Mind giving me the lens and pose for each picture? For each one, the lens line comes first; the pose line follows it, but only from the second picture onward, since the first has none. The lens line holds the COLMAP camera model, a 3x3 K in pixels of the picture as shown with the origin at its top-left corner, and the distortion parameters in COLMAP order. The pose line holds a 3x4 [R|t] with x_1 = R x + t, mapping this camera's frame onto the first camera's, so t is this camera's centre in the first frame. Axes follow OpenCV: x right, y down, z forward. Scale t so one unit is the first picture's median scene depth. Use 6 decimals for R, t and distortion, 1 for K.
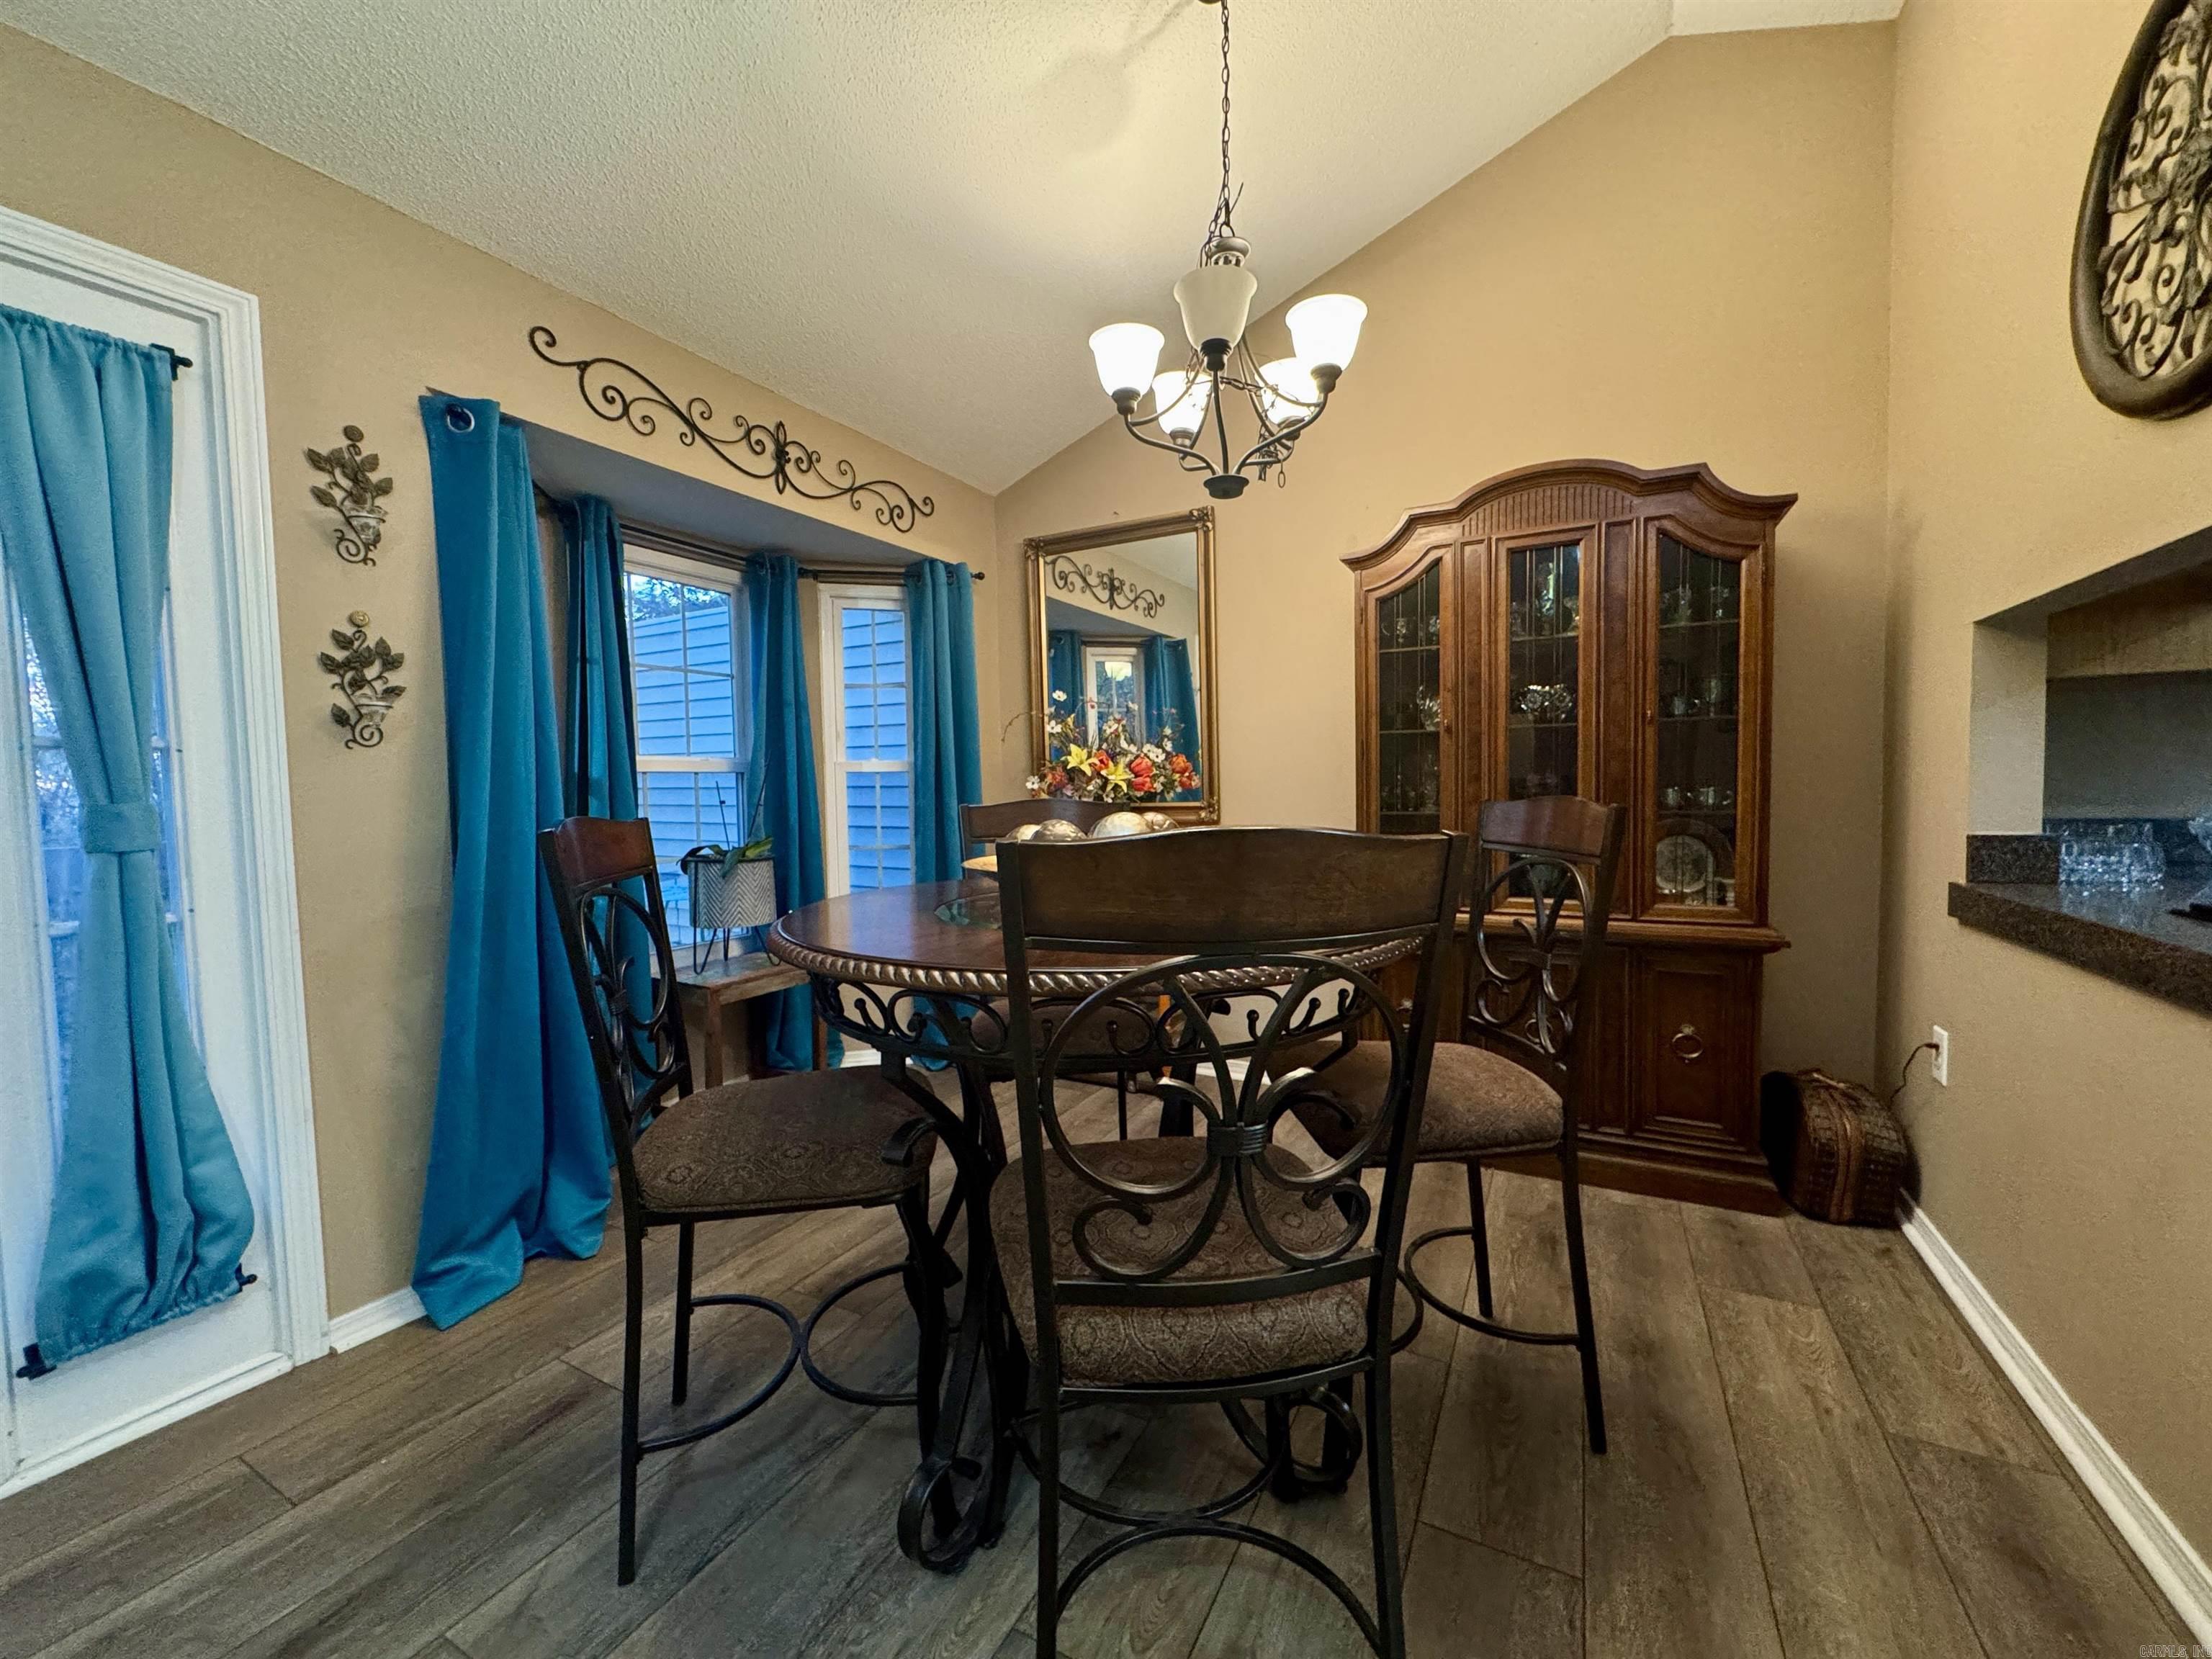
lens RADIAL K [[883.0, 0, 1109.3], [0, 883.0, 816.3], [0, 0, 1]] dist [-0.002109, 0.000086]
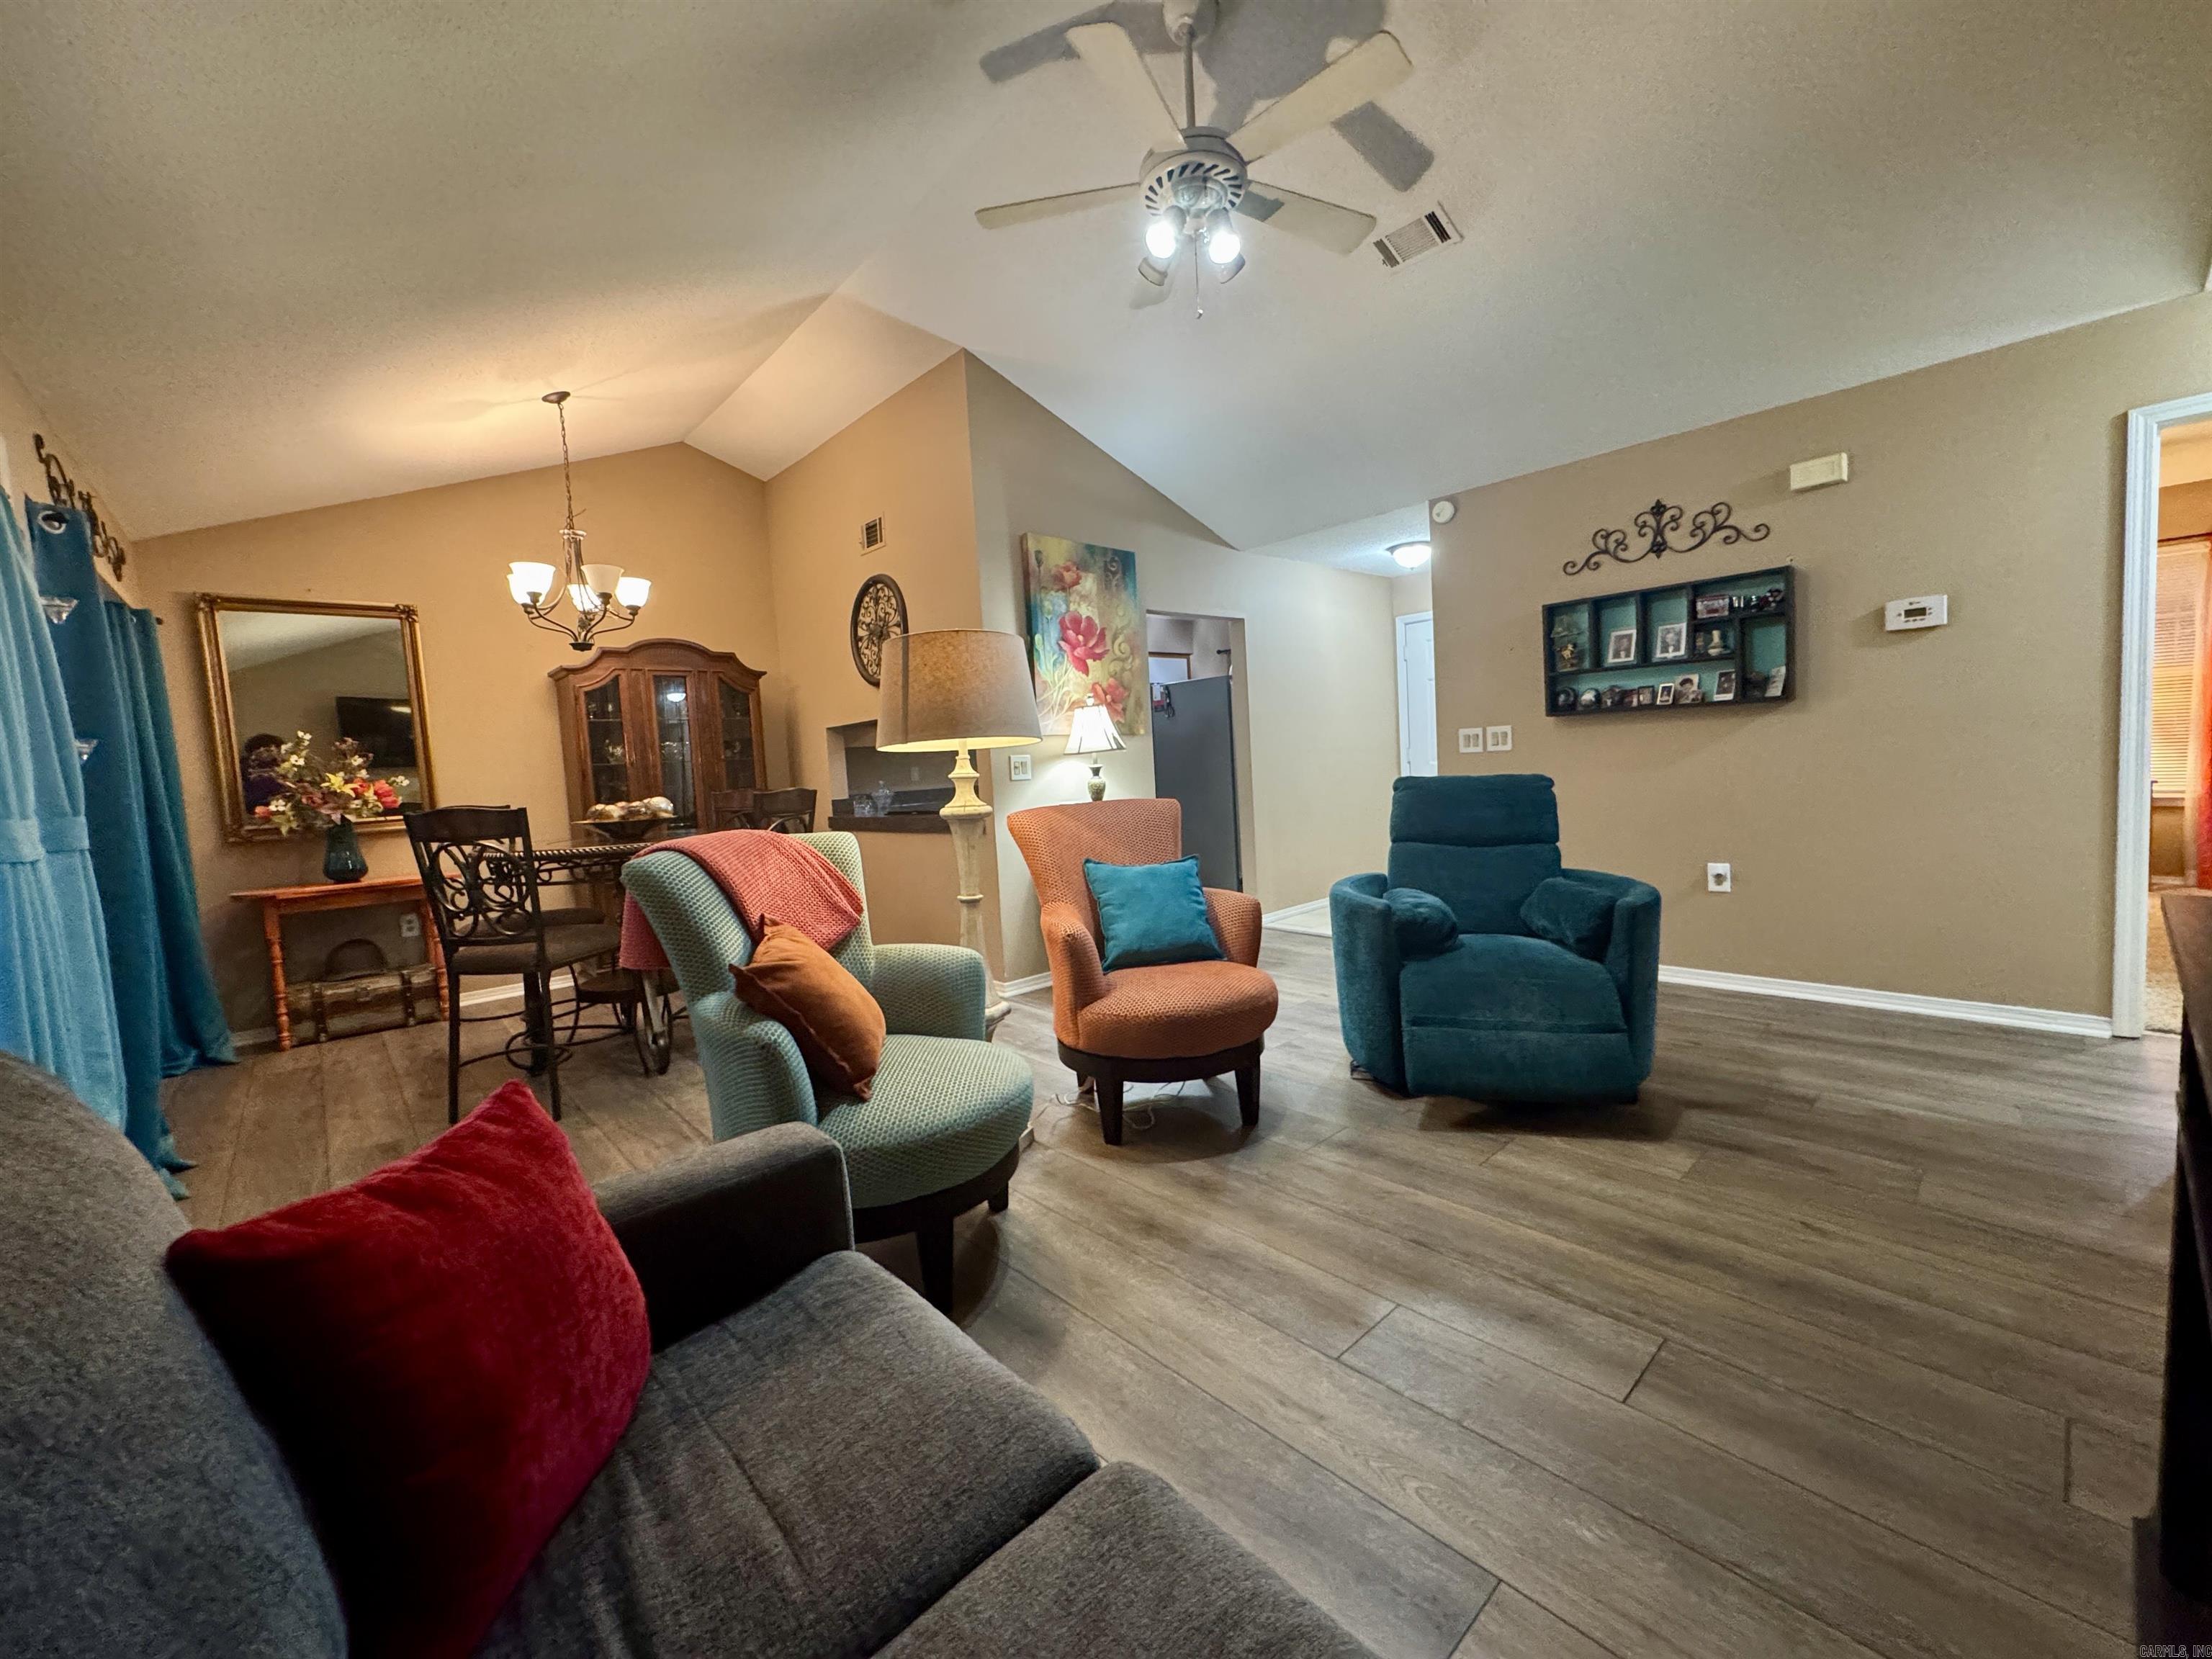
lens RADIAL K [[883.0, 0, 1093.3], [0, 883.0, 830.4], [0, 0, 1]] dist [-0.002109, 0.000086]
pose [[0.349845, -0.074339, 0.933853, -1.254346], [0.080253, 0.995560, 0.049187, 0.042729], [-0.933364, 0.057737, 0.354257, -0.736573]]
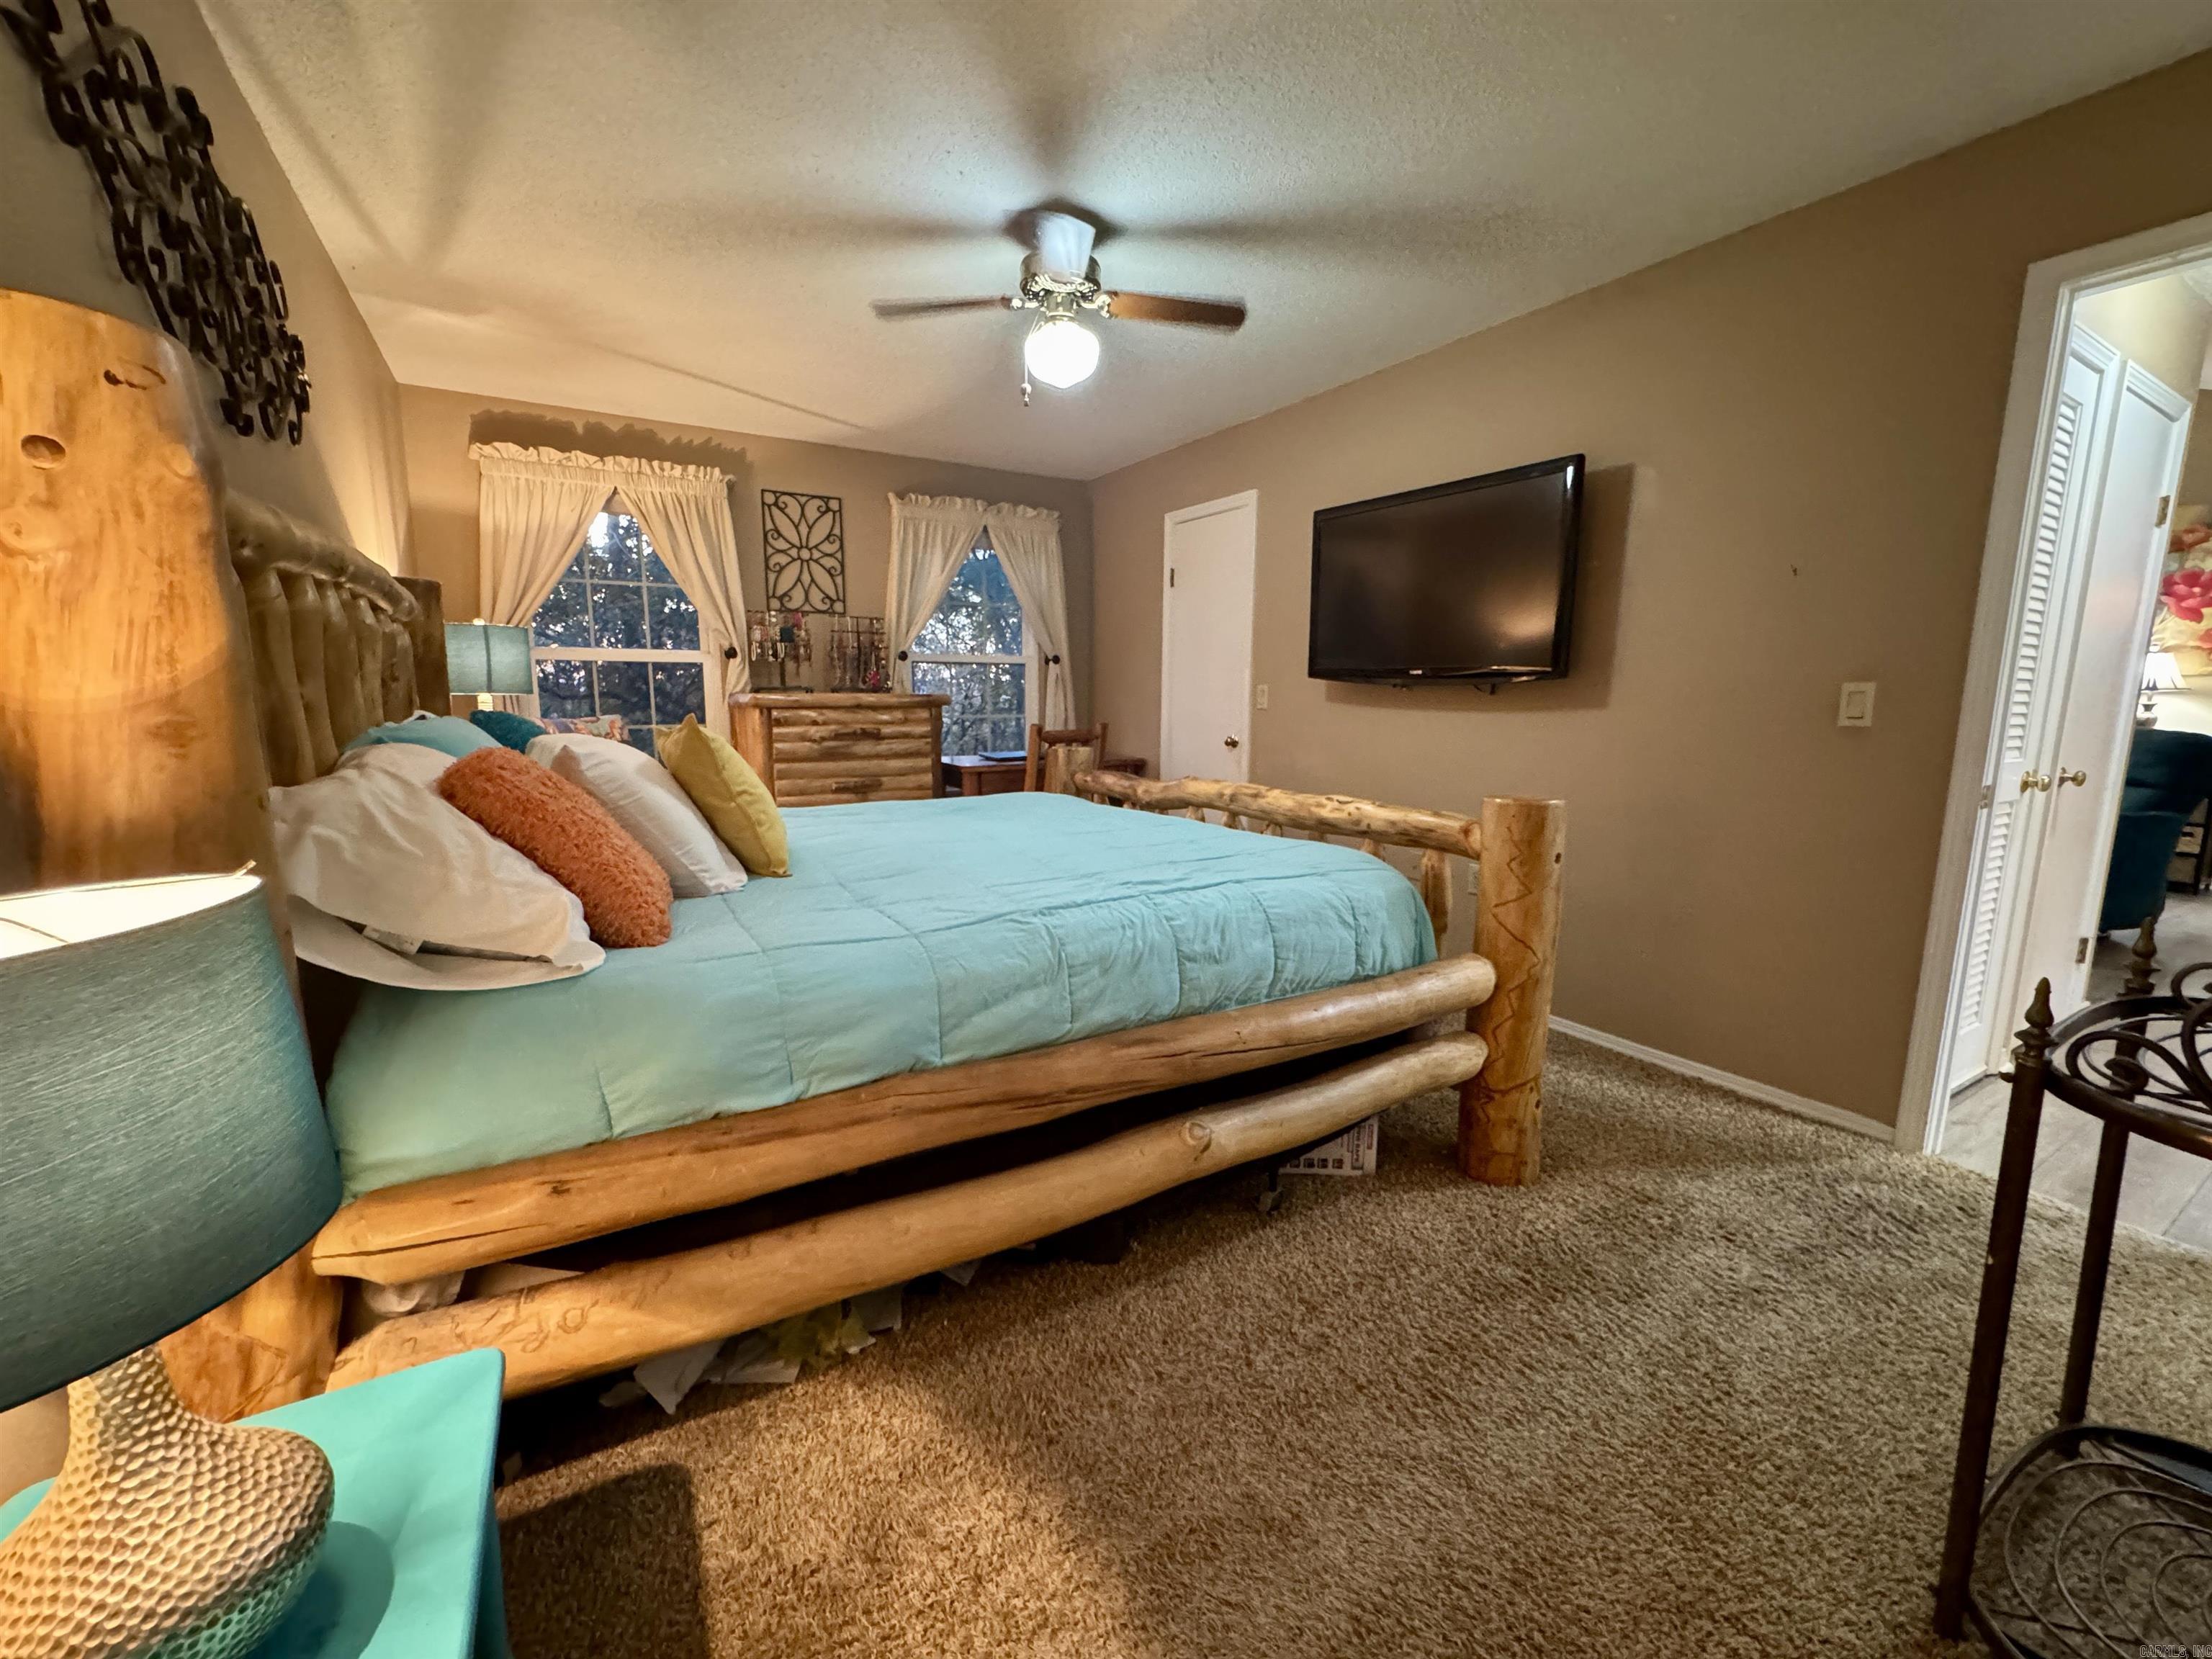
lens RADIAL K [[883.0, 0, 1109.7], [0, 883.0, 827.4], [0, 0, 1]] dist [-0.002109, 0.000086]
pose [[0.857892, 0.102769, -0.503447, -0.551843], [-0.040356, 0.990244, 0.133372, 0.123274], [0.512242, -0.094102, 0.853670, -3.511604]]
